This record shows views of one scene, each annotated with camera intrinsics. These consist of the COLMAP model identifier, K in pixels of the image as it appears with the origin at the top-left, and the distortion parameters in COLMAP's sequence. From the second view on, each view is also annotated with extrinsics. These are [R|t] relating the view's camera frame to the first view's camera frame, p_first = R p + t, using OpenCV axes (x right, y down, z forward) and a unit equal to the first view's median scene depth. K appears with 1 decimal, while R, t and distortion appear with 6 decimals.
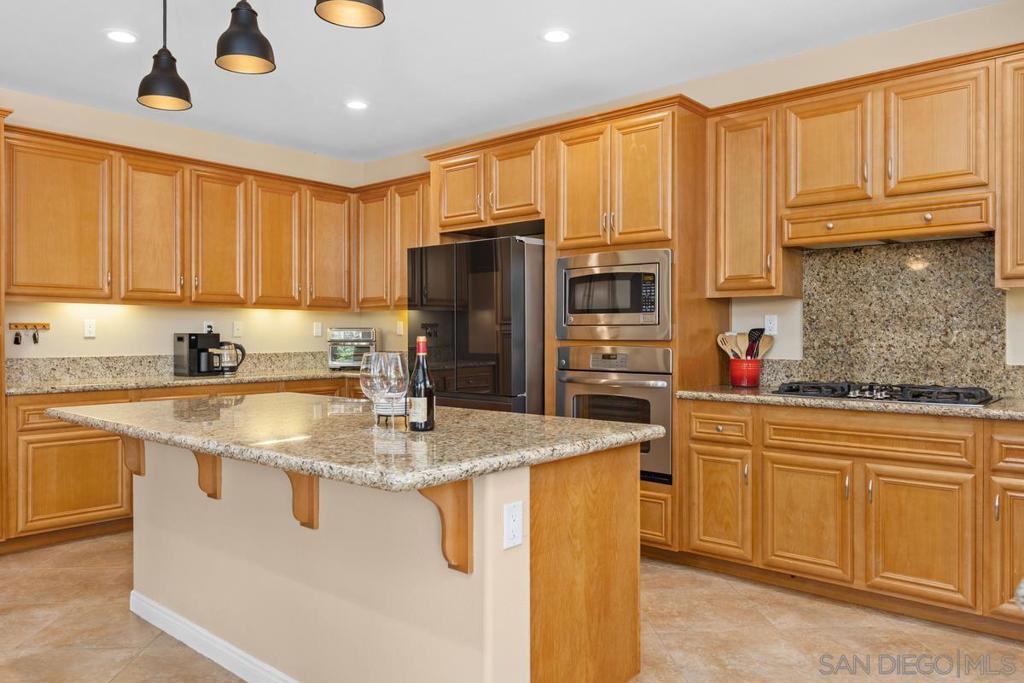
lens RADIAL K [[731.8, 0, 512.0], [0, 731.8, 341.5], [0, 0, 1]] dist [0.001661, -0.000123]
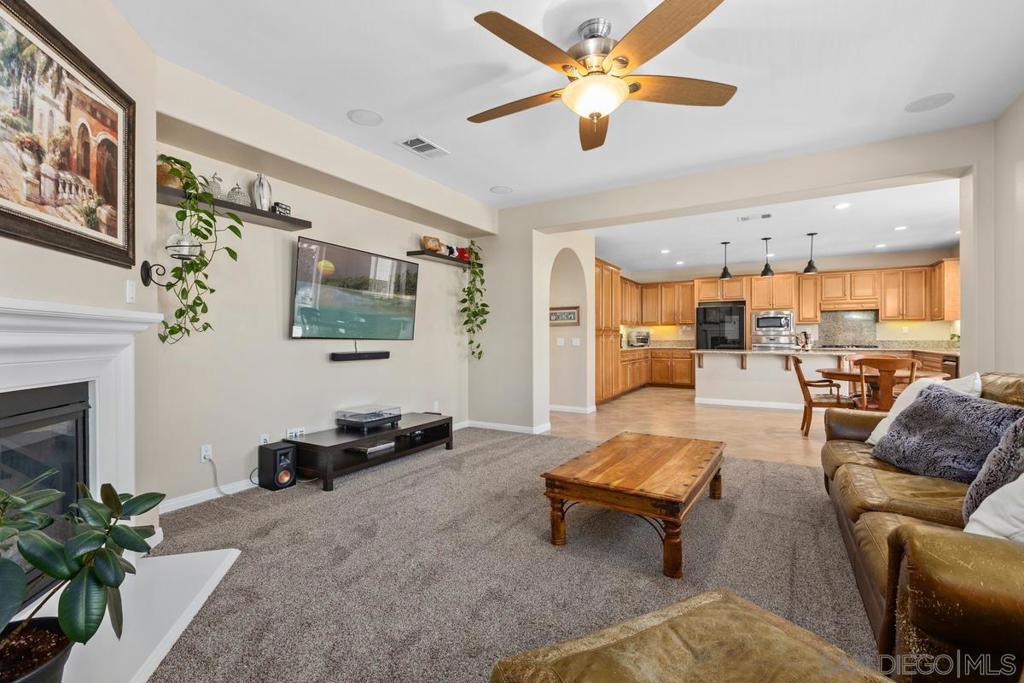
lens RADIAL K [[449.4, 0, 512.0], [0, 449.4, 341.5], [0, 0, 1]] dist [-0.000638, 0.000006]
pose [[0.984368, -0.004391, 0.176066, -1.734705], [0.004544, 0.999990, -0.000465, 0.029479], [-0.176063, 0.001258, 0.984378, -1.106605]]
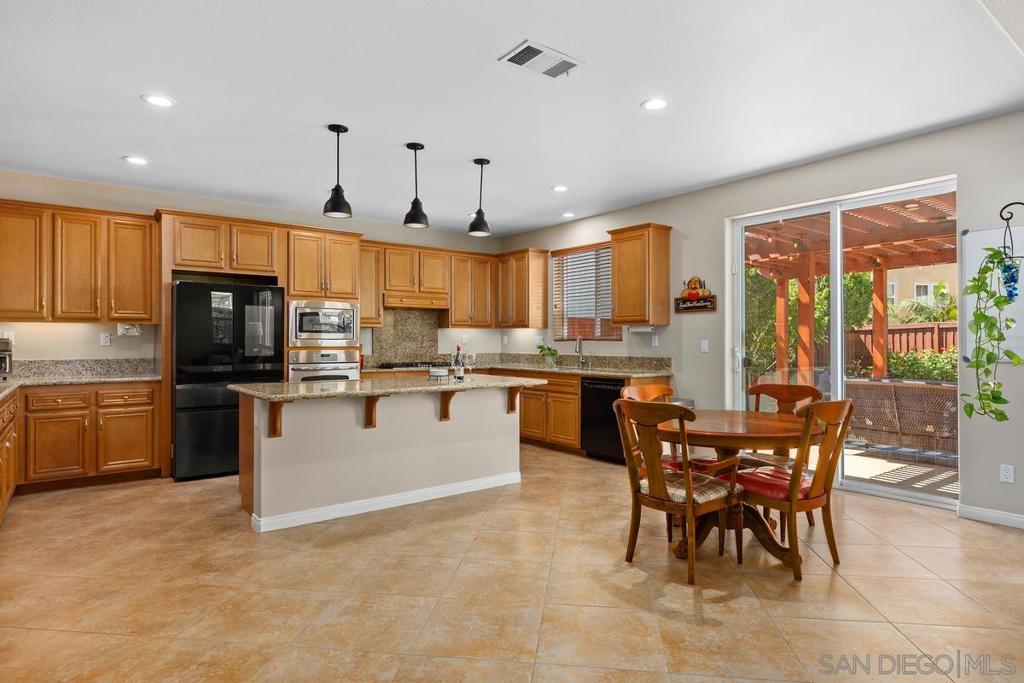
lens RADIAL K [[570.6, 0, 512.0], [0, 570.6, 341.5], [0, 0, 1]] dist [-0.000305, -0.000105]
pose [[0.200440, -0.000046, 0.979706, -1.390919], [0.010462, 0.999943, -0.002093, -0.009128], [-0.979650, 0.010669, 0.200429, 0.244005]]
